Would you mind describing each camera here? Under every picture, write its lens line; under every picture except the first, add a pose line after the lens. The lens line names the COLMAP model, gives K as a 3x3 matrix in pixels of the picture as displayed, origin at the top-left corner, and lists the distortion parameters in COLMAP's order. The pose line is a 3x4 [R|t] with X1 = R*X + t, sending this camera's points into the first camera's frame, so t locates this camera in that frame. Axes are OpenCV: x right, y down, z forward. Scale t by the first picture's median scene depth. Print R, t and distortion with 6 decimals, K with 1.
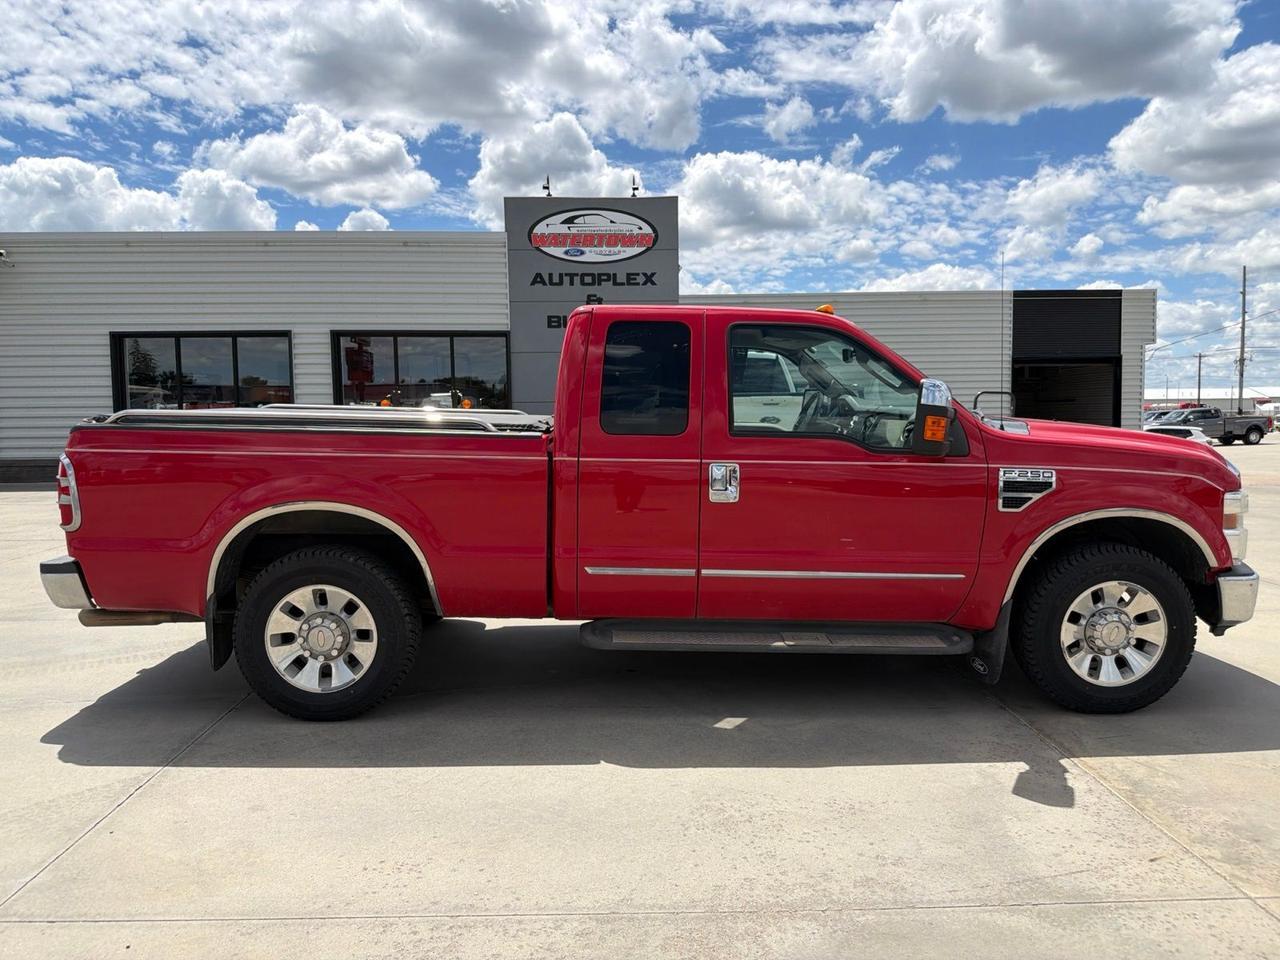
lens RADIAL K [[957.3, 0, 642.5], [0, 957.3, 494.1], [0, 0, 1]] dist [-0.002244, -0.016248]
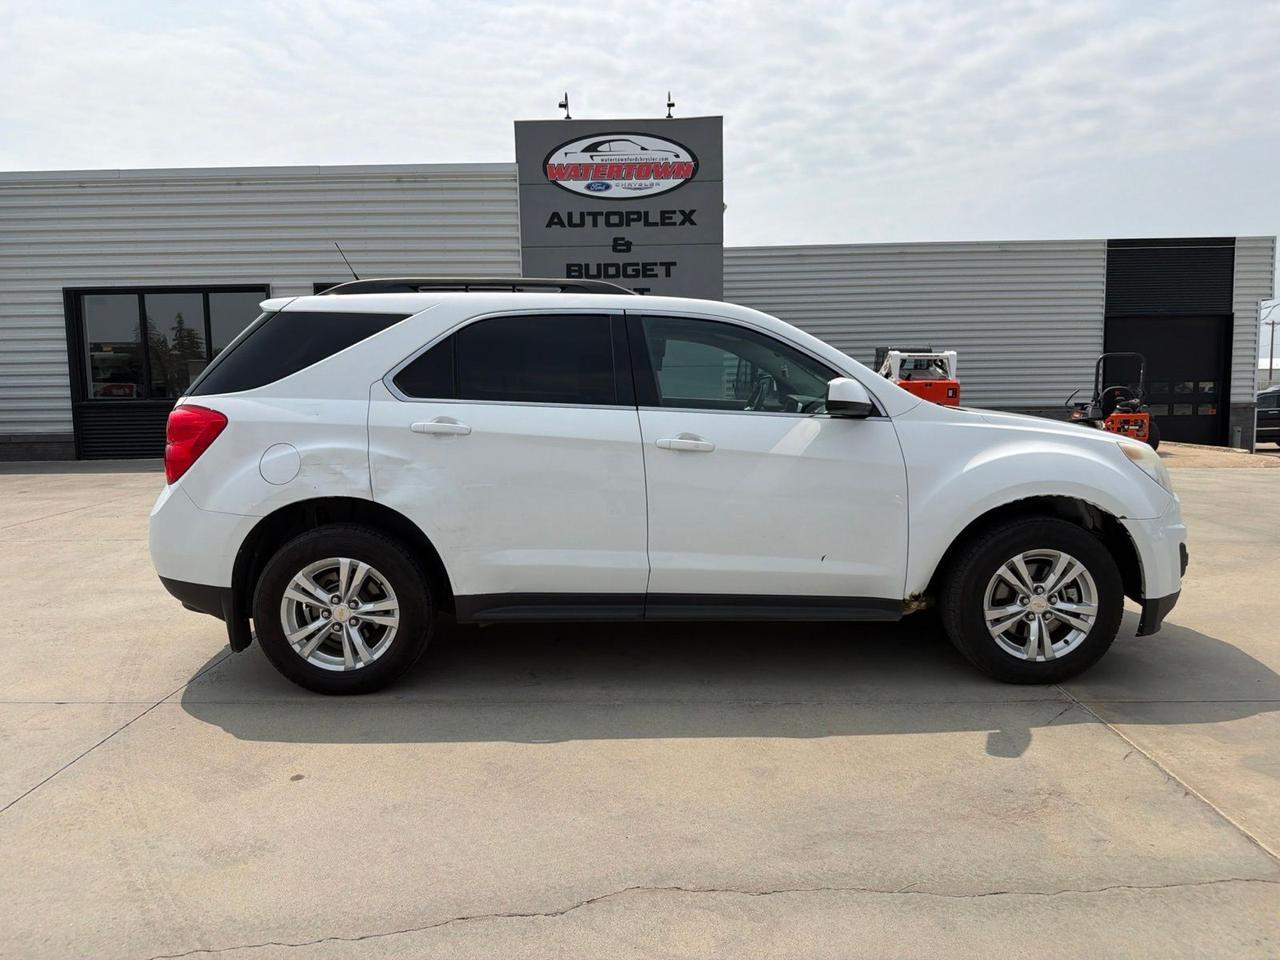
lens RADIAL K [[957.3, 0, 629.0], [0, 957.3, 503.4], [0, 0, 1]] dist [-0.002244, -0.016248]
pose [[0.998376, 0.002572, -0.056907, 0.004276], [-0.000497, 0.999335, 0.036450, -0.005963], [0.056963, -0.036363, 0.997714, 0.156583]]
